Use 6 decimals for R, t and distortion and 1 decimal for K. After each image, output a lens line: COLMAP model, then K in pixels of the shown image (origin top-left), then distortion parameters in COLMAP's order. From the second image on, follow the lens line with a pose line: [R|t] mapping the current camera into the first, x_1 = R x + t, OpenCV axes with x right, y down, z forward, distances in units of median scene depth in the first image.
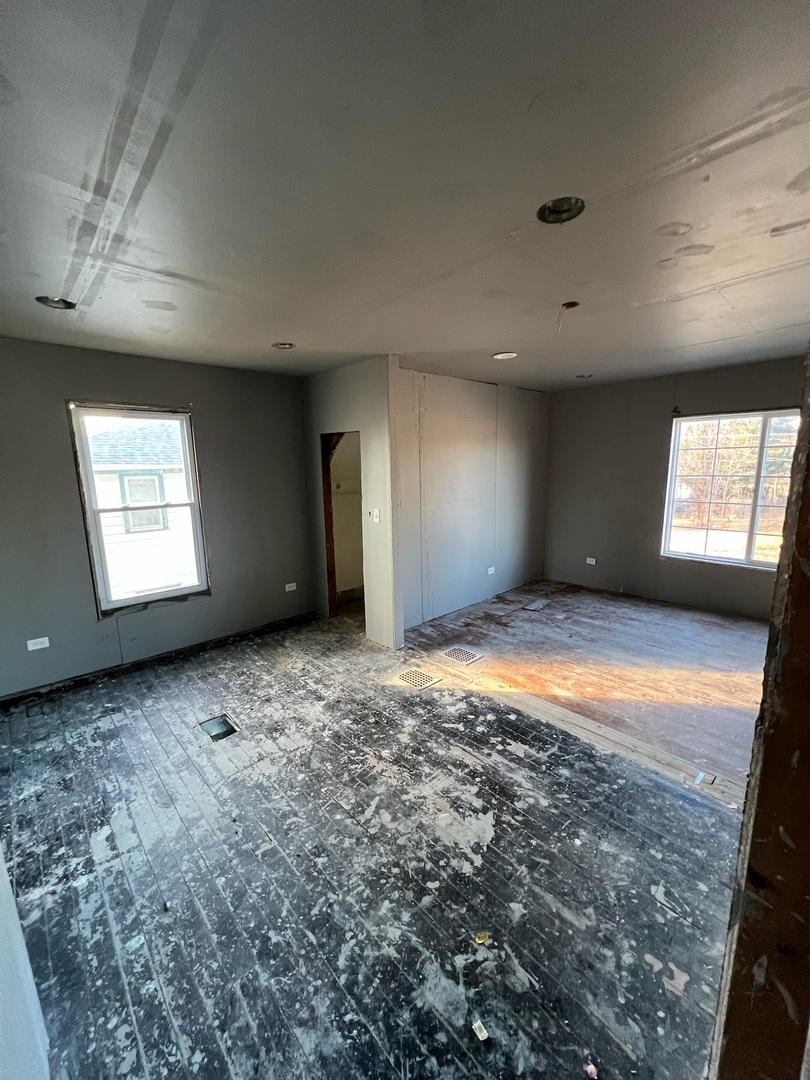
lens RADIAL K [[427.6, 0, 404.3], [0, 427.6, 542.3], [0, 0, 1]] dist [-0.002192, 0.000240]
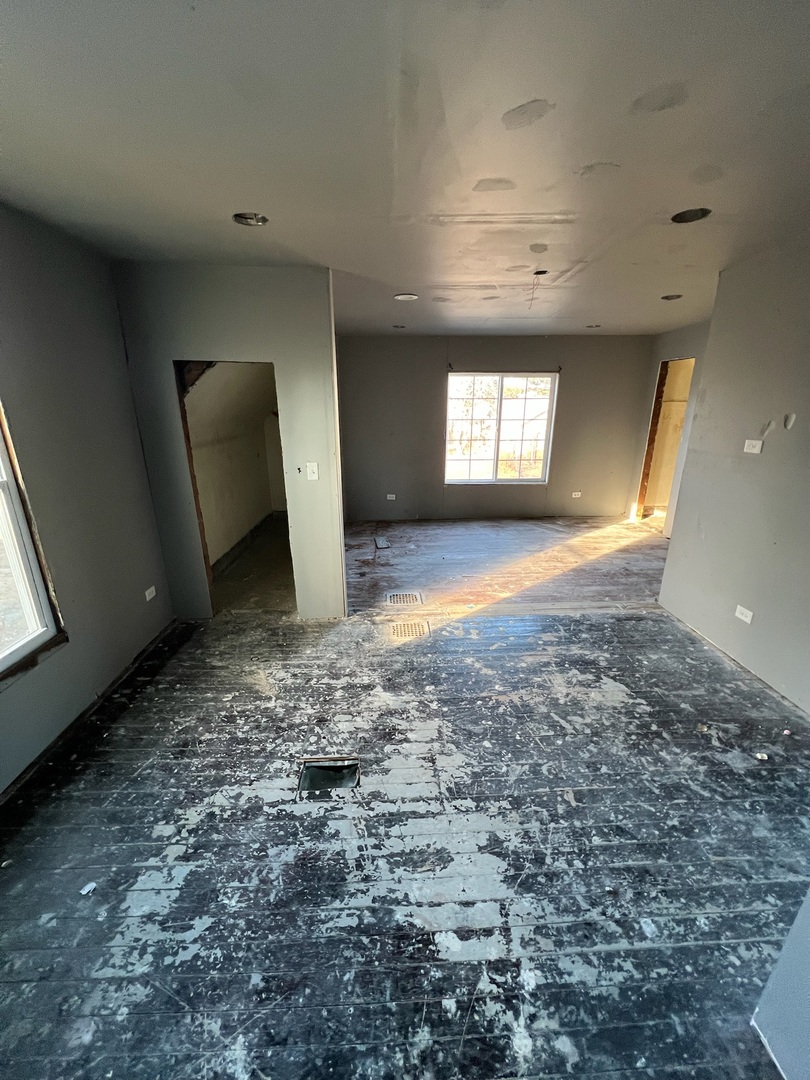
lens RADIAL K [[427.6, 0, 404.8], [0, 427.6, 540.0], [0, 0, 1]] dist [-0.002192, 0.000240]
pose [[0.654367, -0.212655, 0.725659, -0.899038], [0.128106, 0.976947, 0.170775, -0.078632], [-0.745247, -0.018788, 0.666524, 0.476784]]
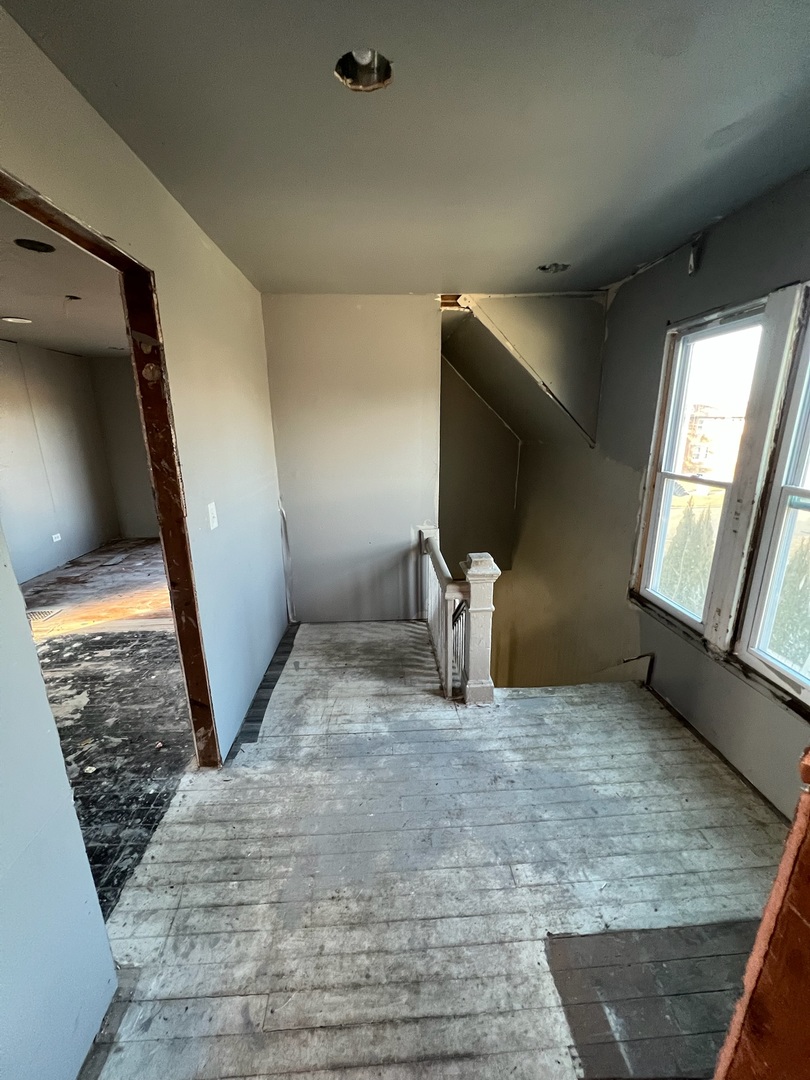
lens RADIAL K [[427.6, 0, 401.0], [0, 427.6, 540.7], [0, 0, 1]] dist [-0.002192, 0.000240]
pose [[0.635093, -0.188965, 0.748965, -0.067690], [0.131983, 0.981903, 0.135818, 0.095032], [-0.761076, 0.012594, 0.648540, -0.524954]]
